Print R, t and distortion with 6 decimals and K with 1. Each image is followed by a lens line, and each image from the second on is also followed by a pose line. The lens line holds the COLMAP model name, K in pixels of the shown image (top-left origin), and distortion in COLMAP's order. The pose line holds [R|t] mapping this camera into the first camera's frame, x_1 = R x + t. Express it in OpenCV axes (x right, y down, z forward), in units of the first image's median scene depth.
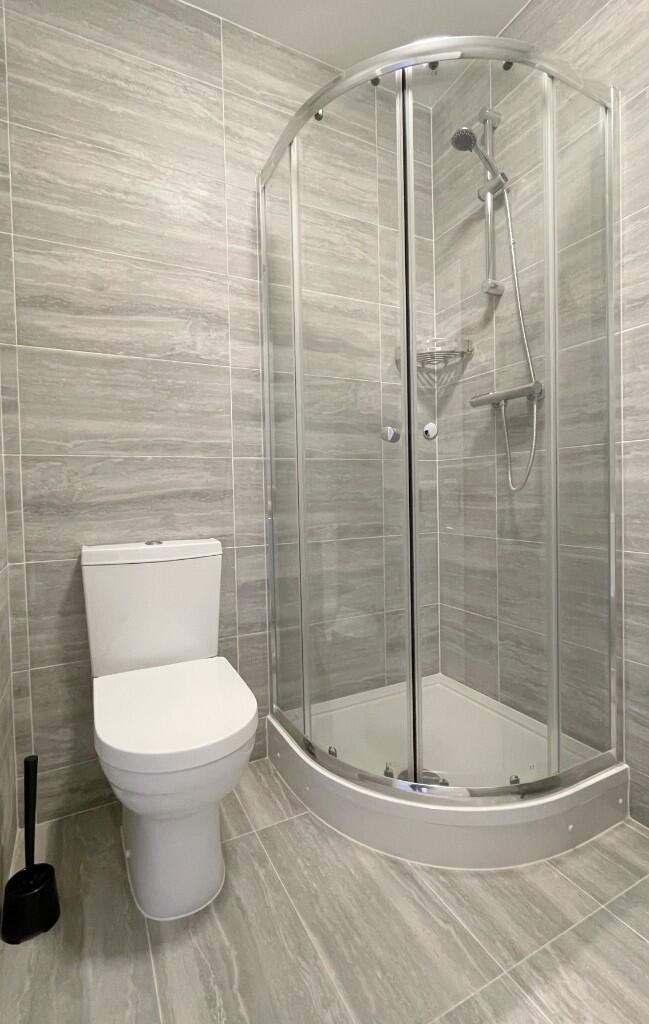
lens RADIAL K [[468.0, 0, 297.7], [0, 468.0, 508.1], [0, 0, 1]] dist [-0.004355, 0.001003]
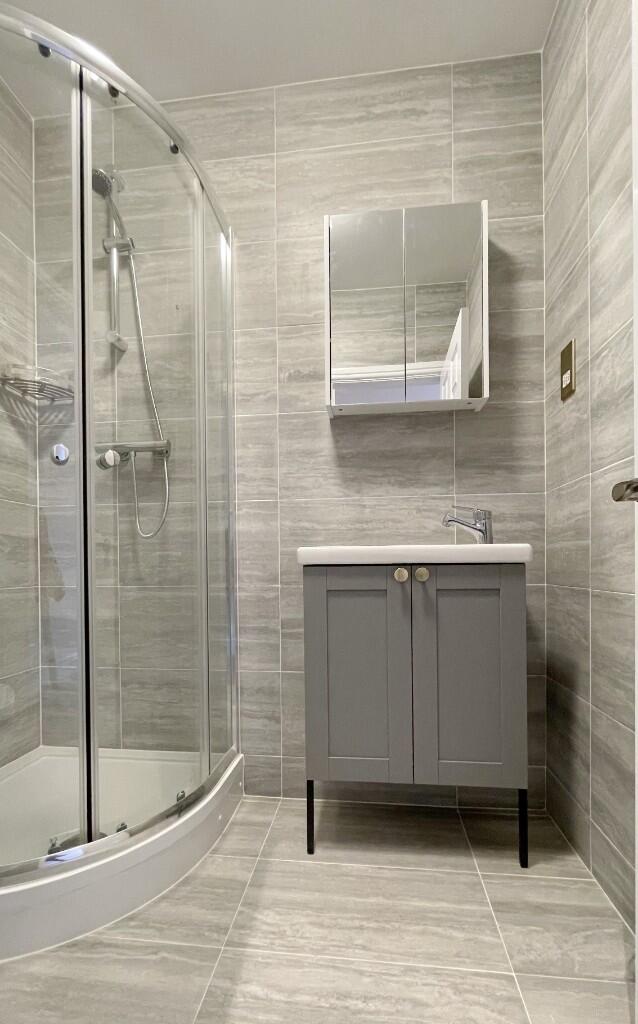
lens RADIAL K [[468.0, 0, 312.5], [0, 468.0, 569.3], [0, 0, 1]] dist [-0.004355, 0.001003]
pose [[0.550437, 0.016946, 0.834705, -0.262723], [0.014140, 0.999461, -0.029615, 0.087903], [-0.834757, 0.028105, 0.549900, 0.126030]]
